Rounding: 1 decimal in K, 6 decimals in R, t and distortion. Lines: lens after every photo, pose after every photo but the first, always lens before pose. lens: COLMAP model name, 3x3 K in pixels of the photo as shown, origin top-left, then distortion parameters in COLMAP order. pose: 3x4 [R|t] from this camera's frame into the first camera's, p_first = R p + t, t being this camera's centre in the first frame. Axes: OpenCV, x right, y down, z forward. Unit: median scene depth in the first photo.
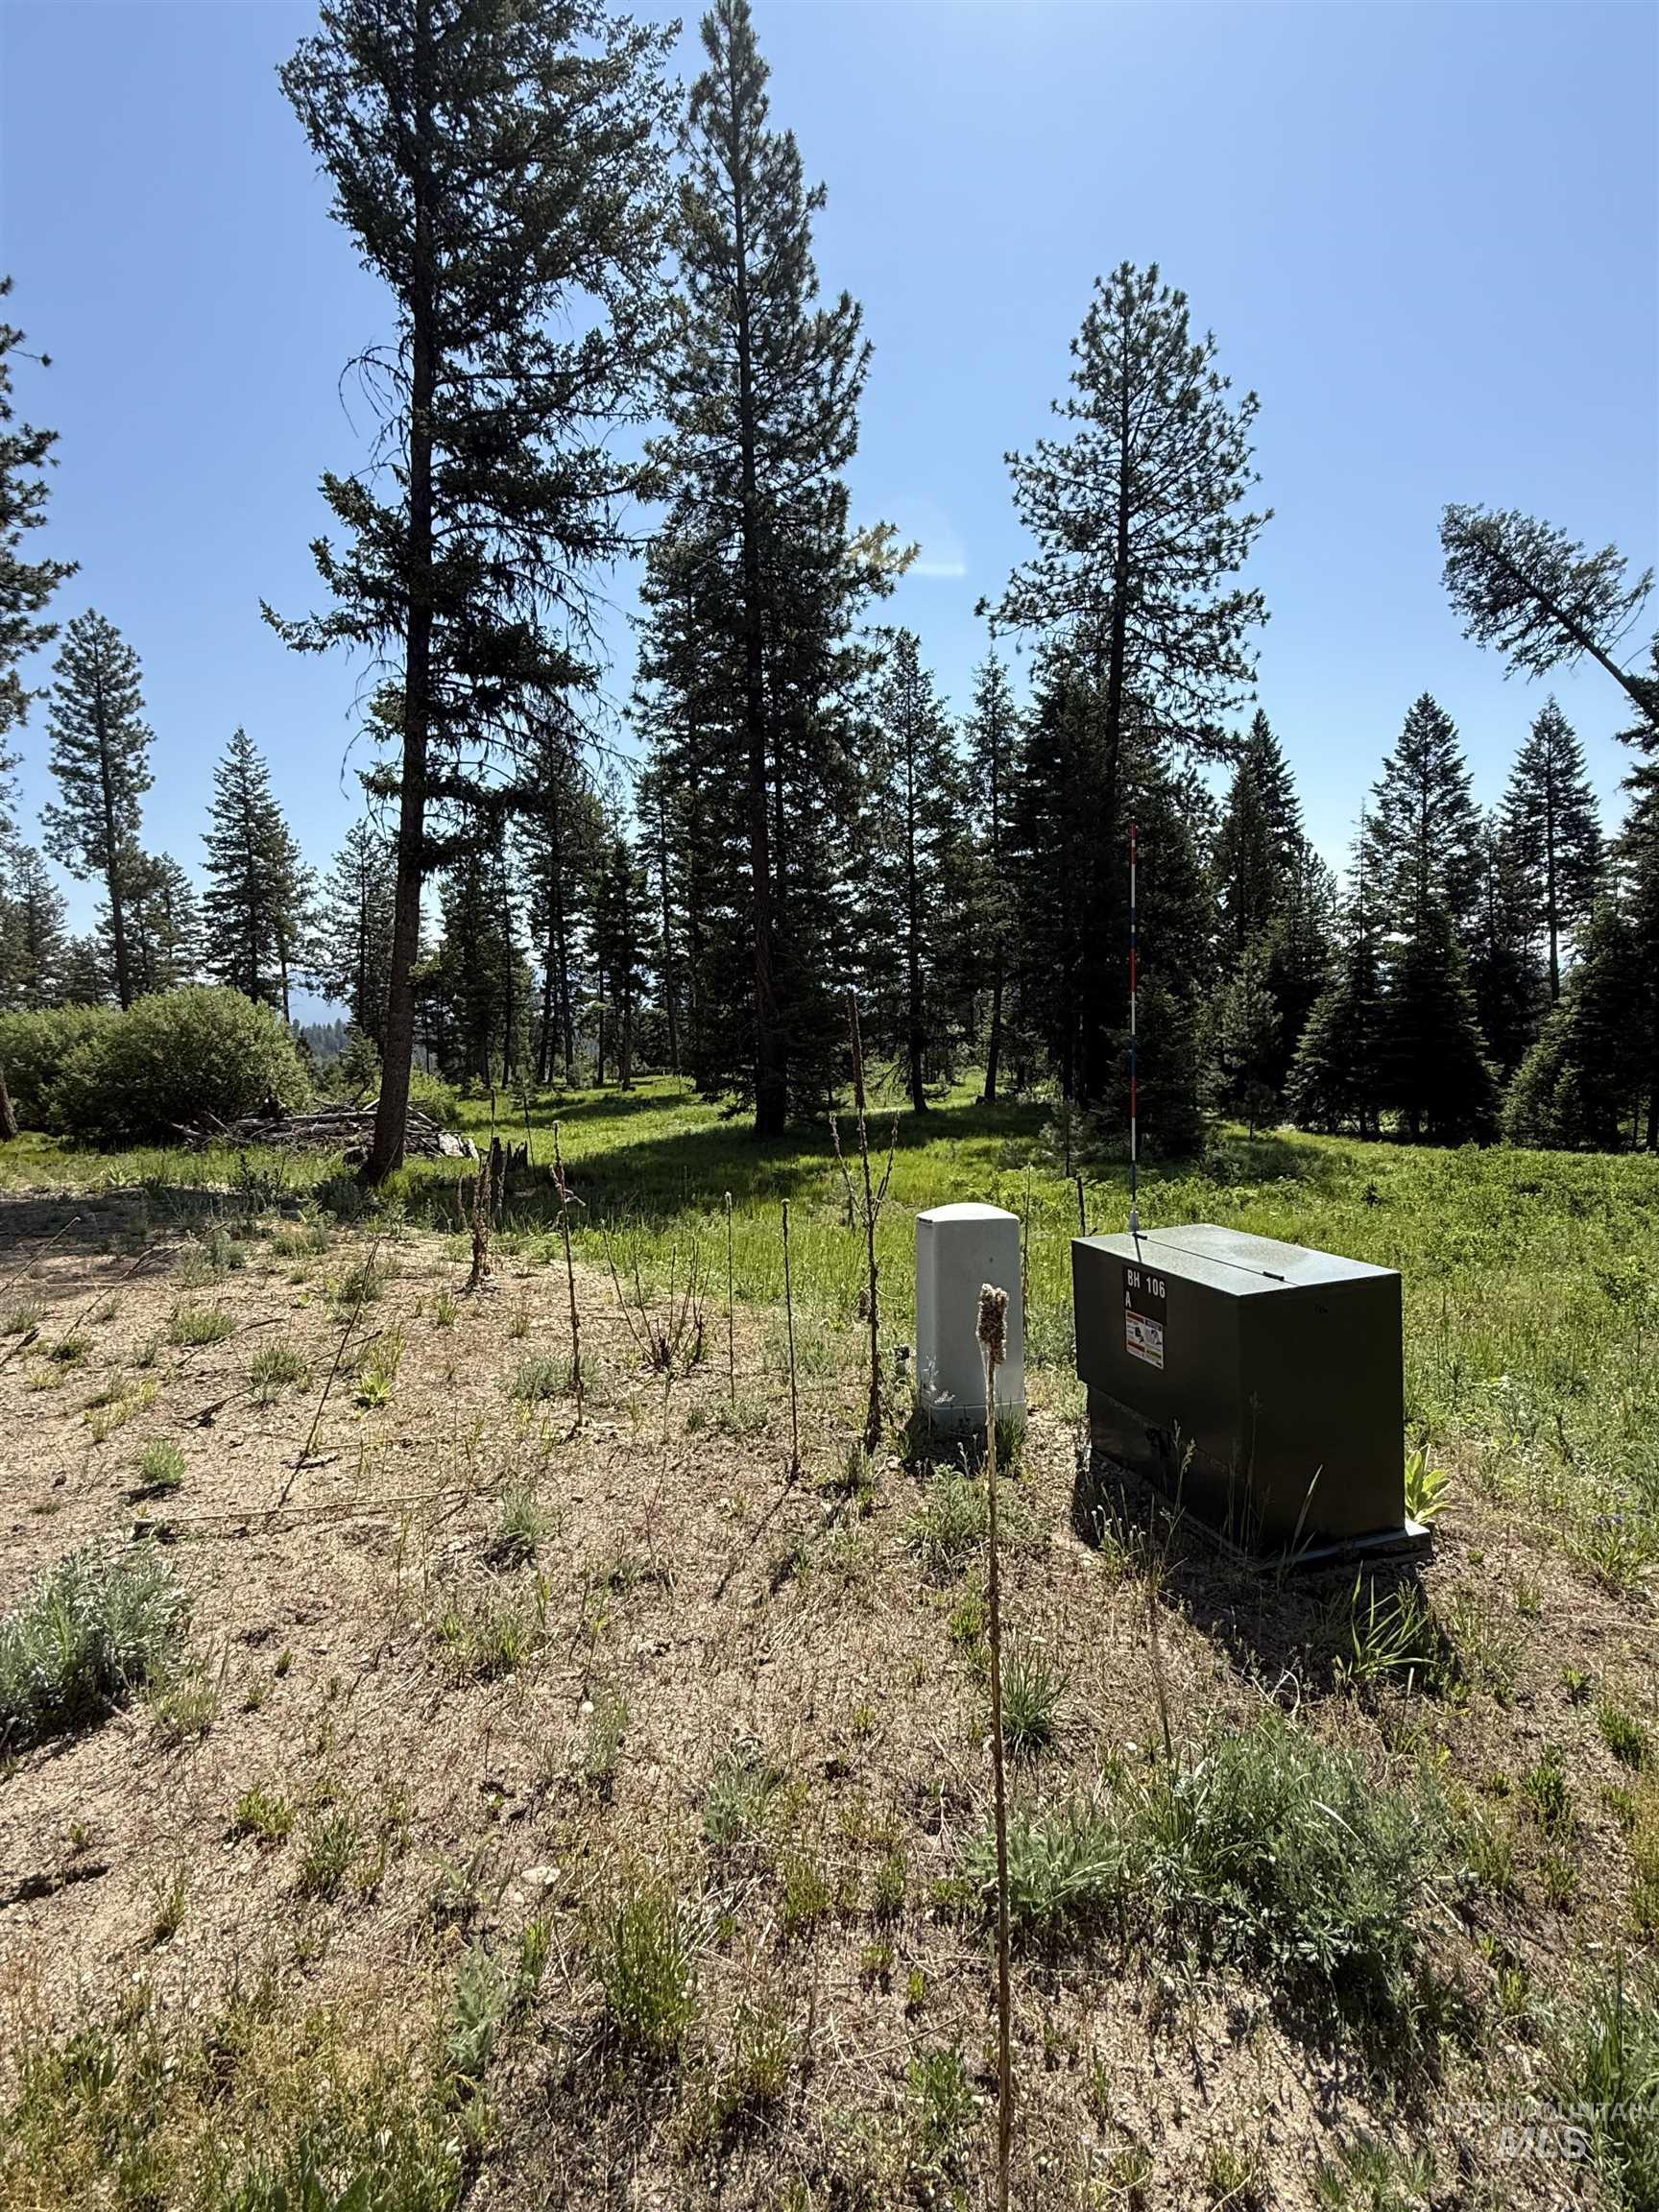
lens RADIAL K [[1081.7, 0, 840.1], [0, 1081.7, 1111.7], [0, 0, 1]] dist [-0.009136, 0.003771]
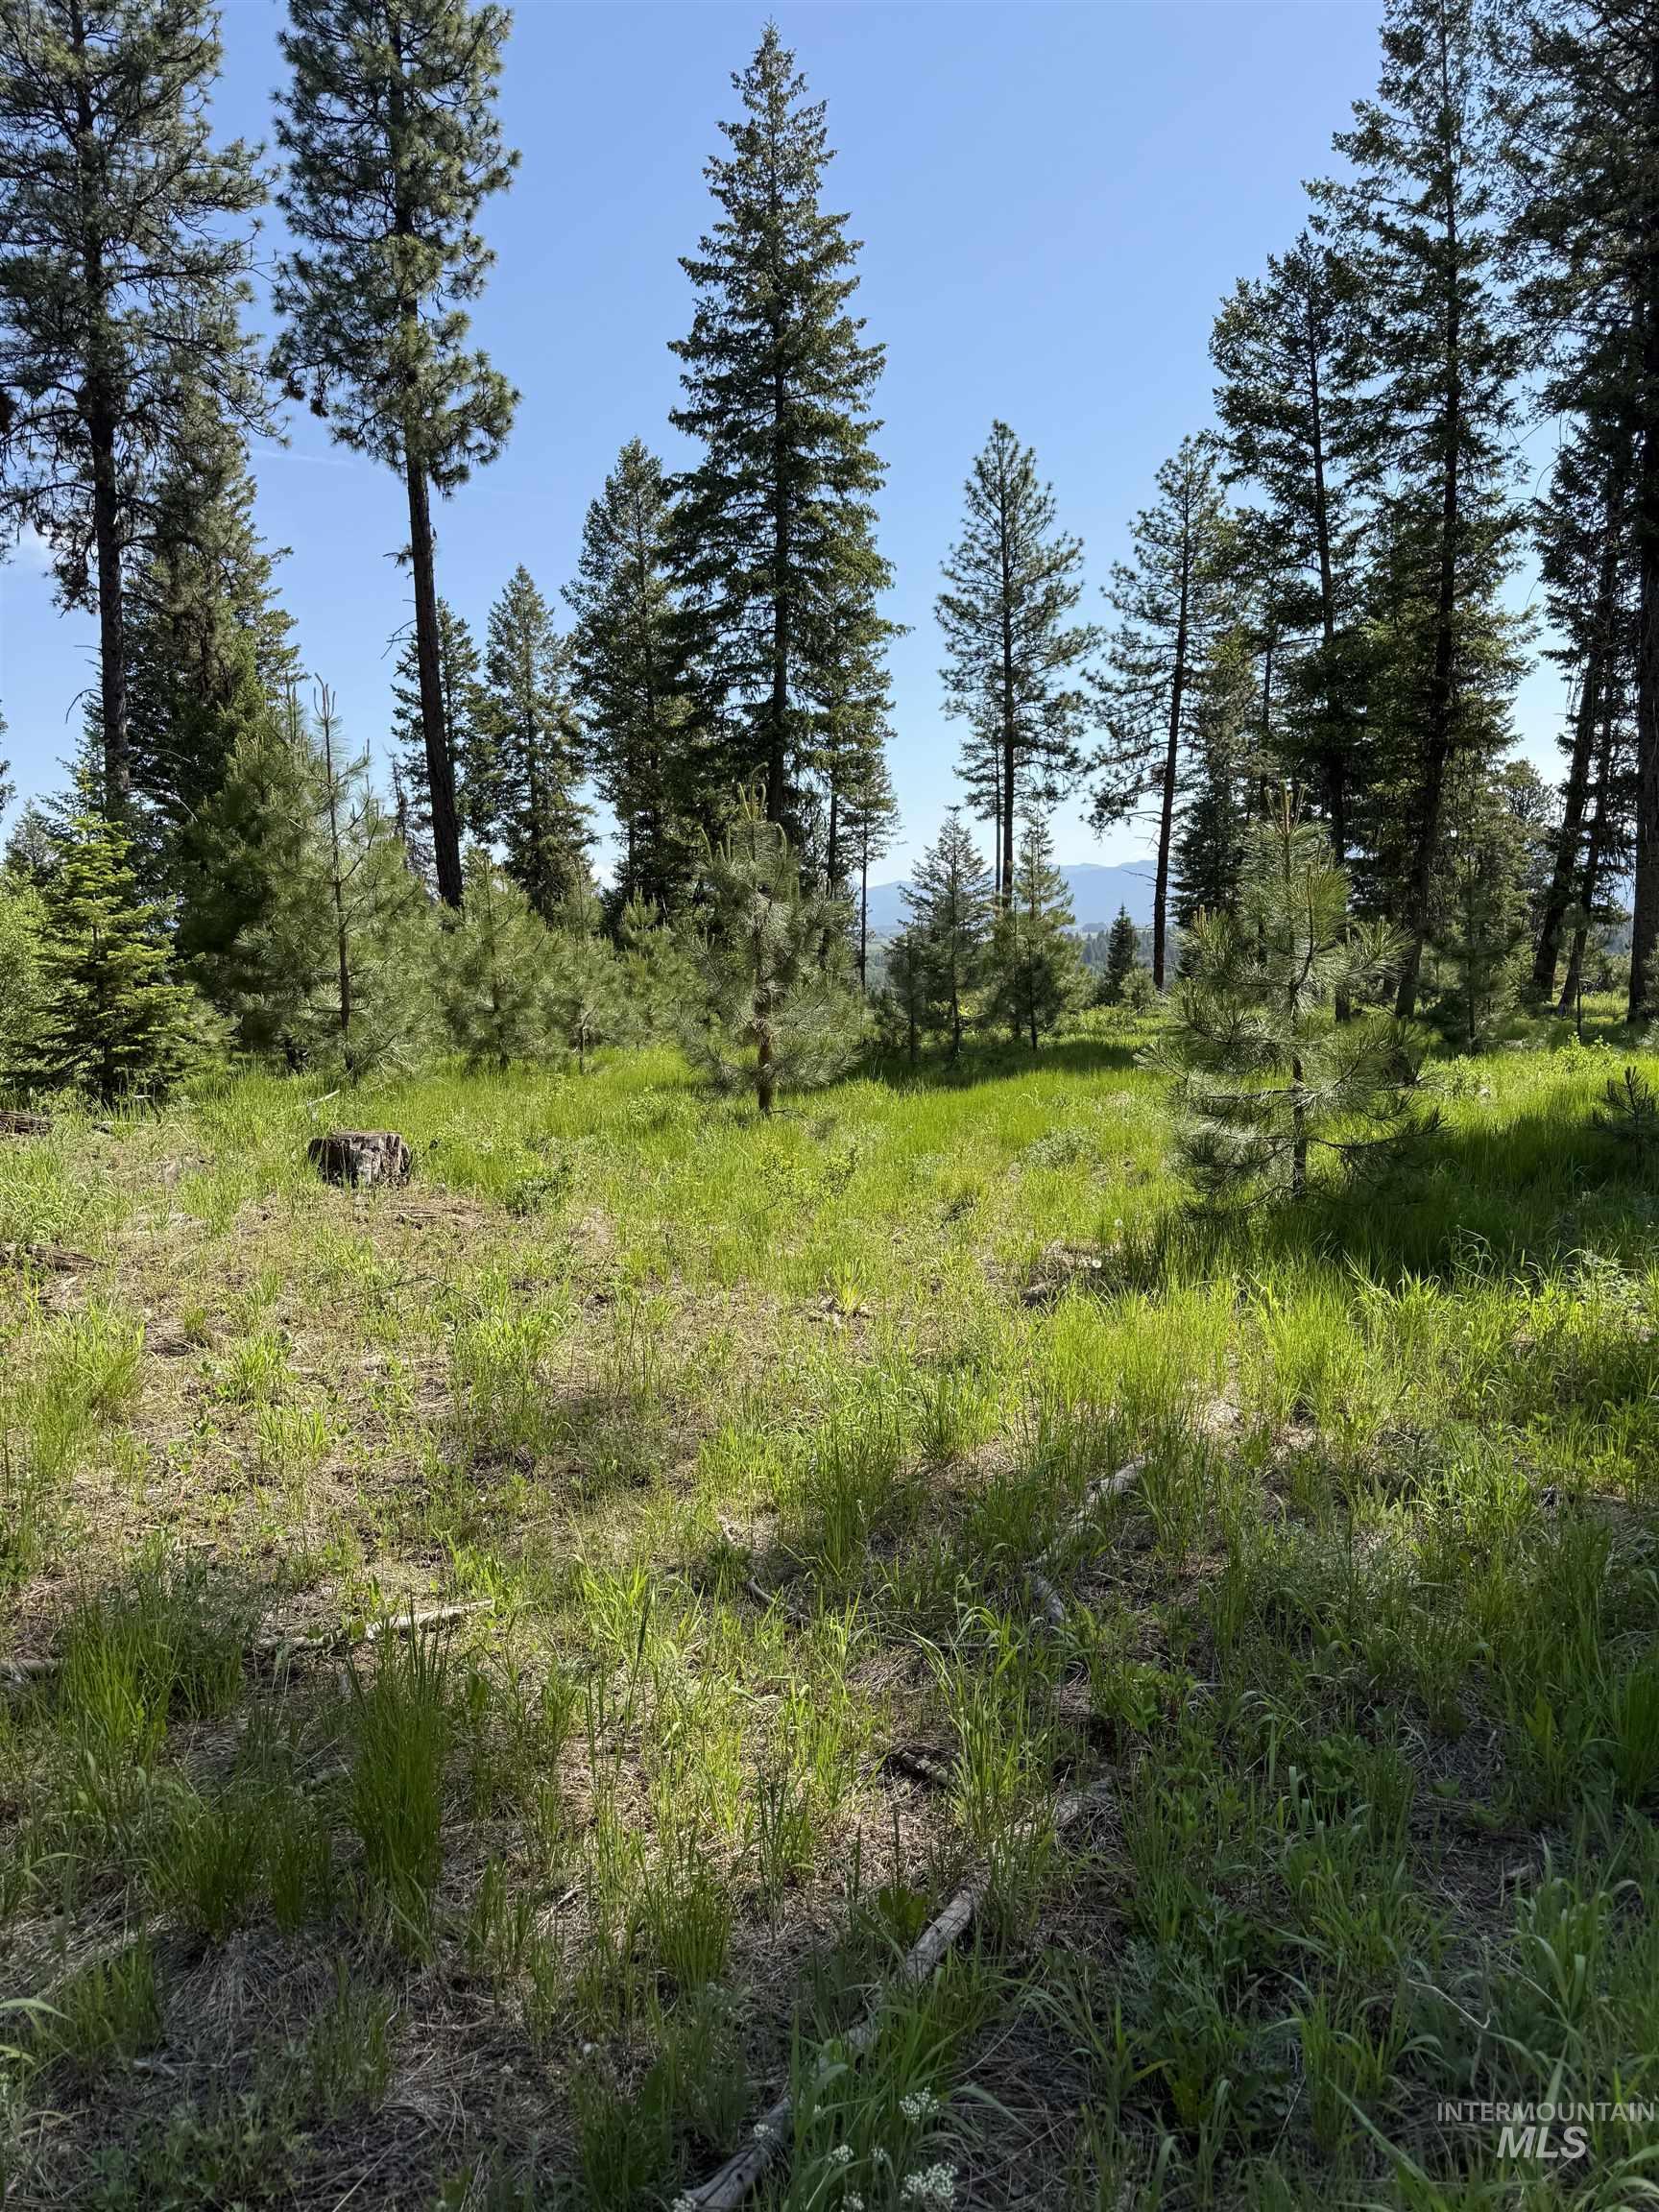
lens RADIAL K [[1553.4, 0, 865.9], [0, 1553.4, 1117.0], [0, 0, 1]] dist [0.028887, -0.043133]
pose [[0.773260, 0.080485, -0.628960, -0.261369], [-0.055453, 0.996695, 0.059367, -0.022281], [0.631659, -0.011029, 0.775168, 0.979245]]
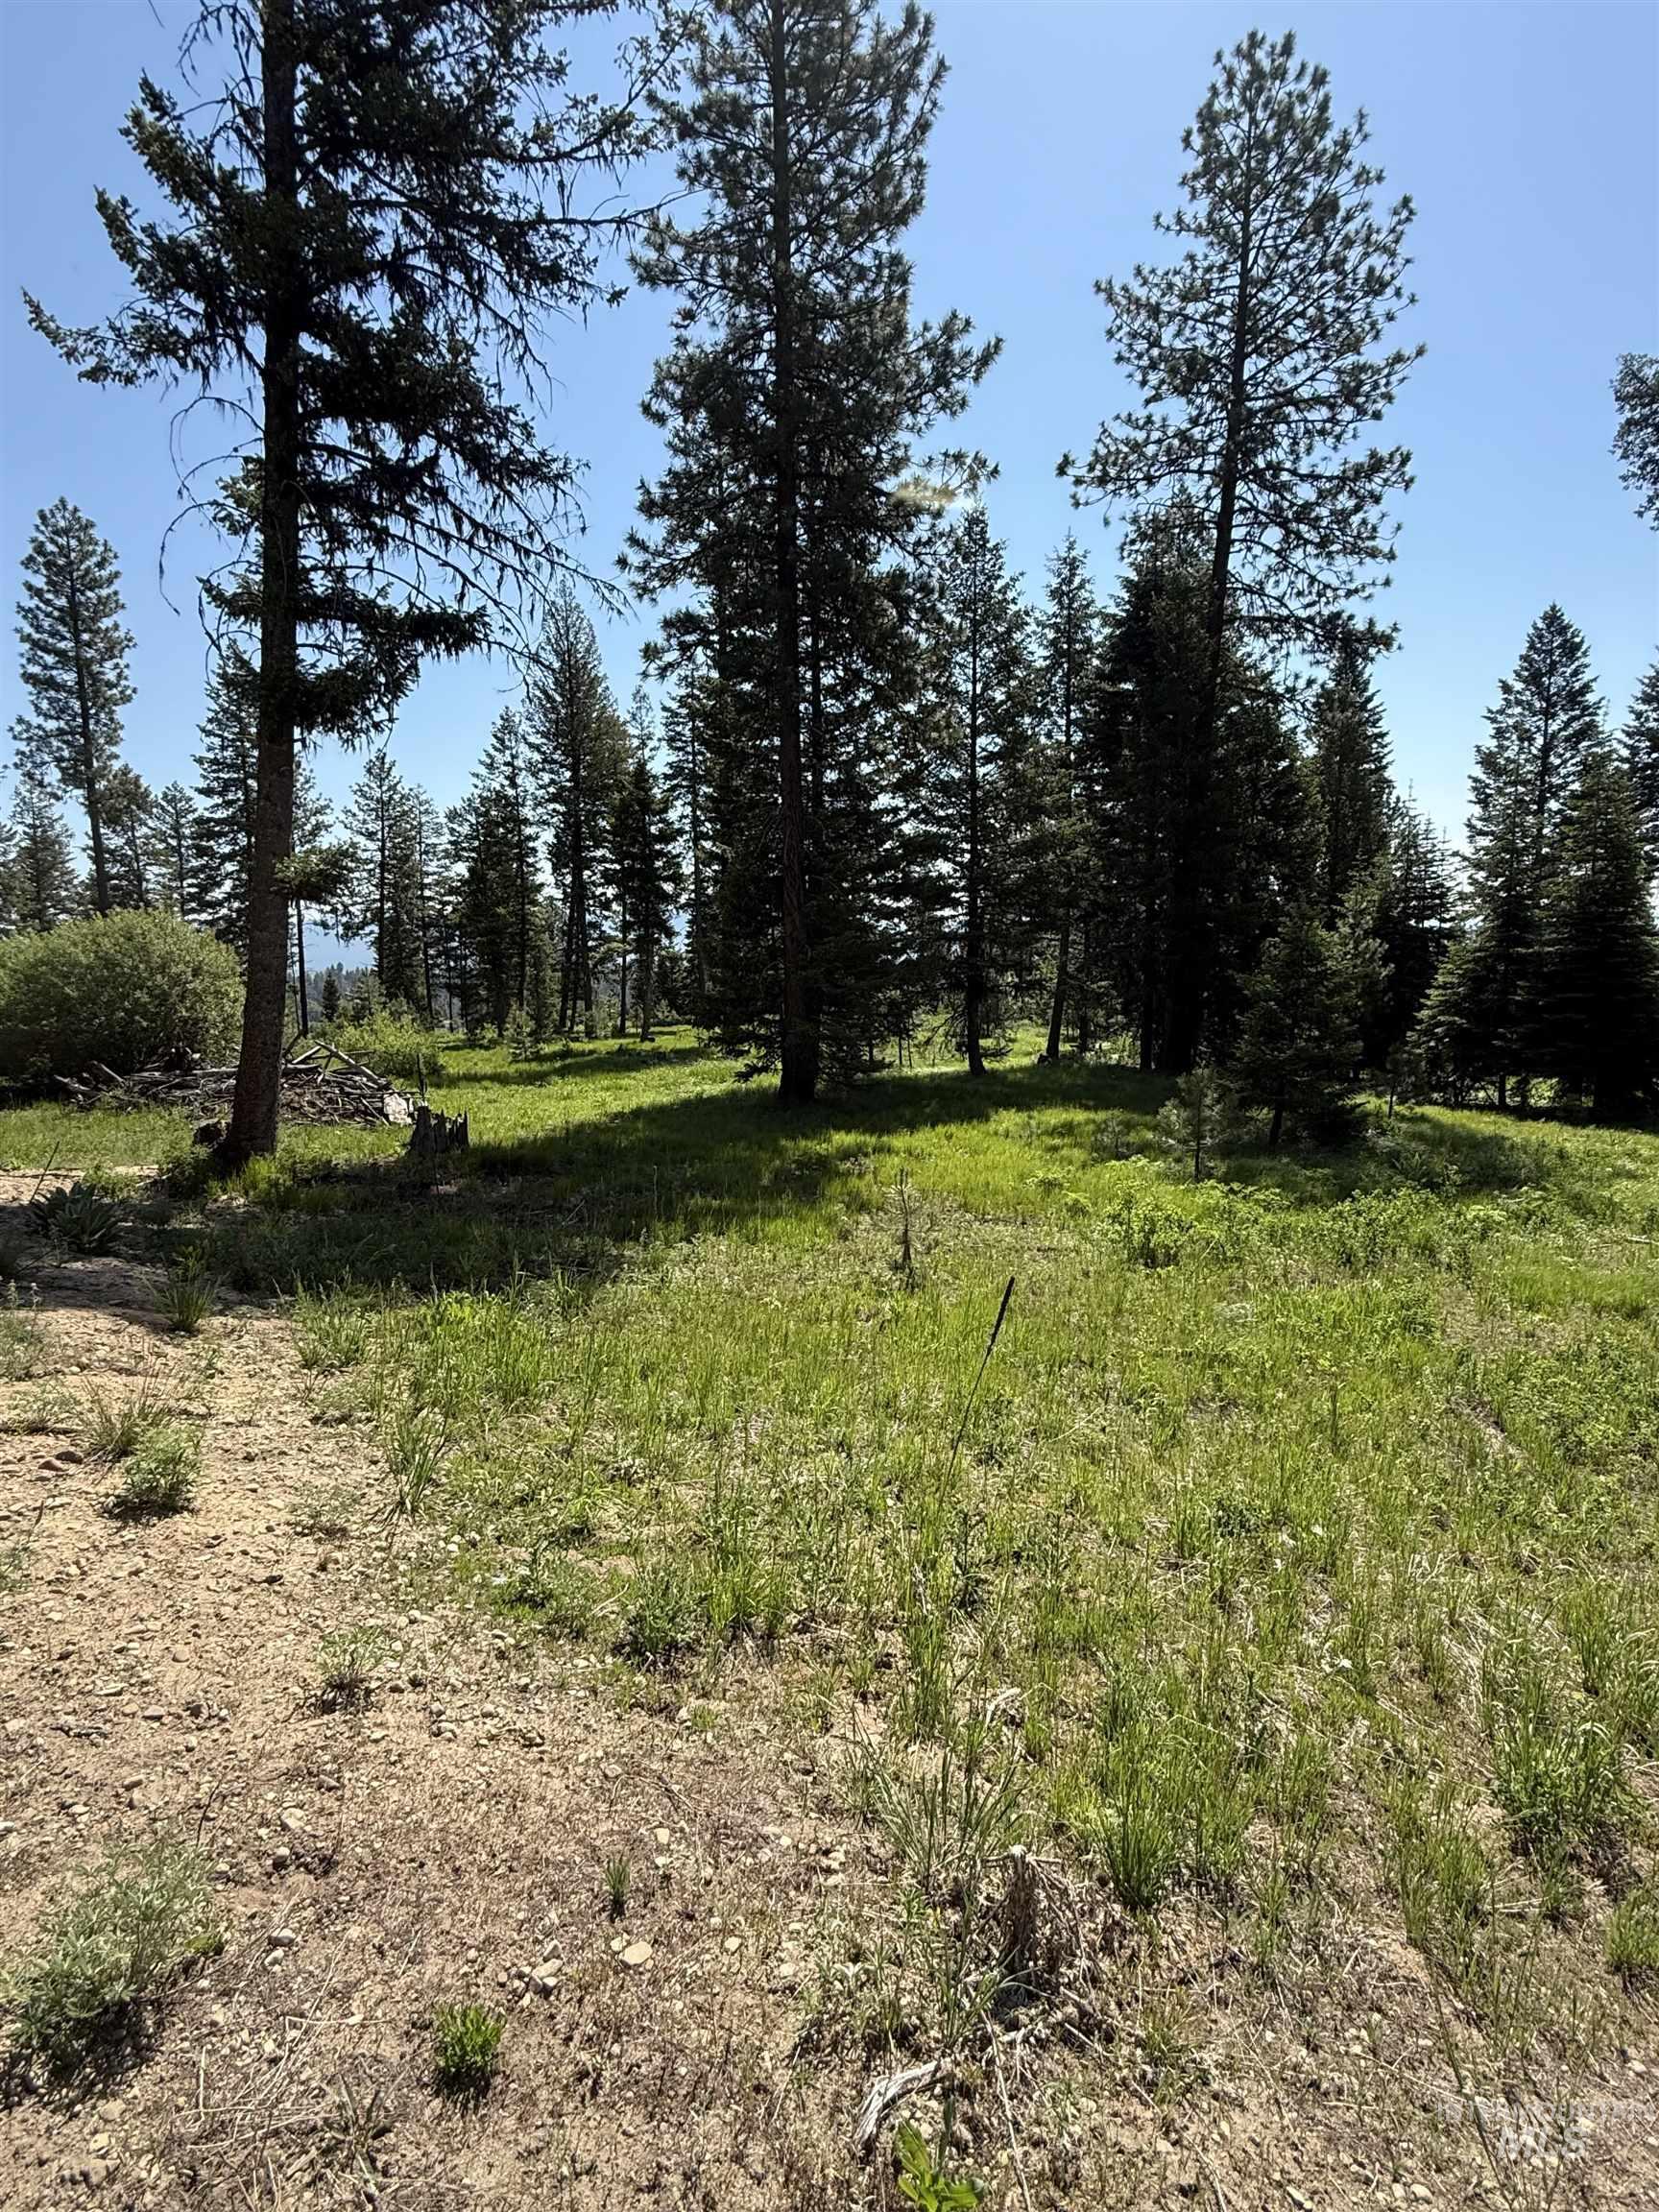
lens RADIAL K [[1081.7, 0, 839.0], [0, 1081.7, 1105.6], [0, 0, 1]] dist [-0.009136, 0.003771]
pose [[0.999190, 0.018597, -0.035677, -0.003344], [-0.017193, 0.999081, 0.039264, -0.005658], [0.036375, -0.038619, 0.998592, 0.143170]]
